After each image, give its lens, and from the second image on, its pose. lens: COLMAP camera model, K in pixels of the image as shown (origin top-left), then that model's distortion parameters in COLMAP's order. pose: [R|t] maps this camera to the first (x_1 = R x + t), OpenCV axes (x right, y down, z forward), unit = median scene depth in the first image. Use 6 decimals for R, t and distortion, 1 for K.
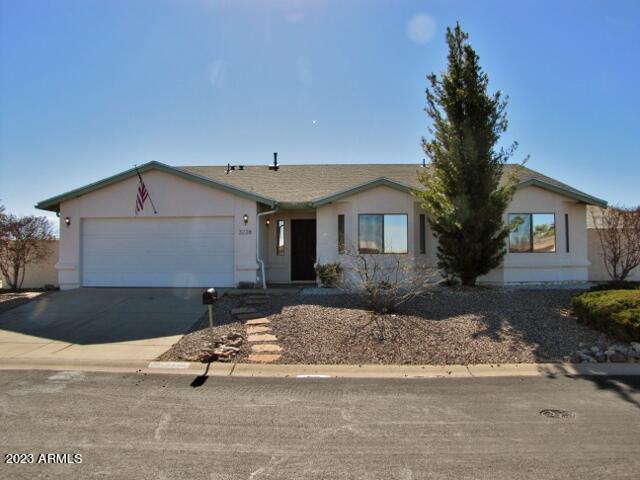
lens RADIAL K [[531.6, 0, 333.6], [0, 531.6, 231.9], [0, 0, 1]] dist [-0.171661, 0.141643]
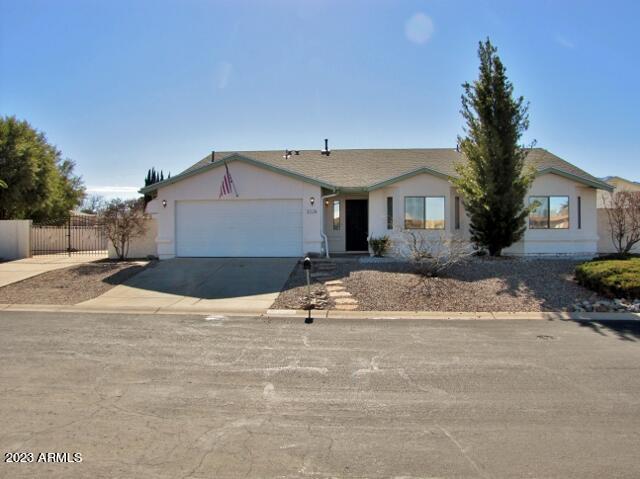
lens RADIAL K [[531.6, 0, 333.6], [0, 531.6, 231.4], [0, 0, 1]] dist [-0.171661, 0.141643]
pose [[0.998576, 0.000588, -0.053349, -0.055574], [0.002409, 0.998422, 0.056100, -0.025019], [0.053298, -0.056149, 0.996999, -0.242897]]
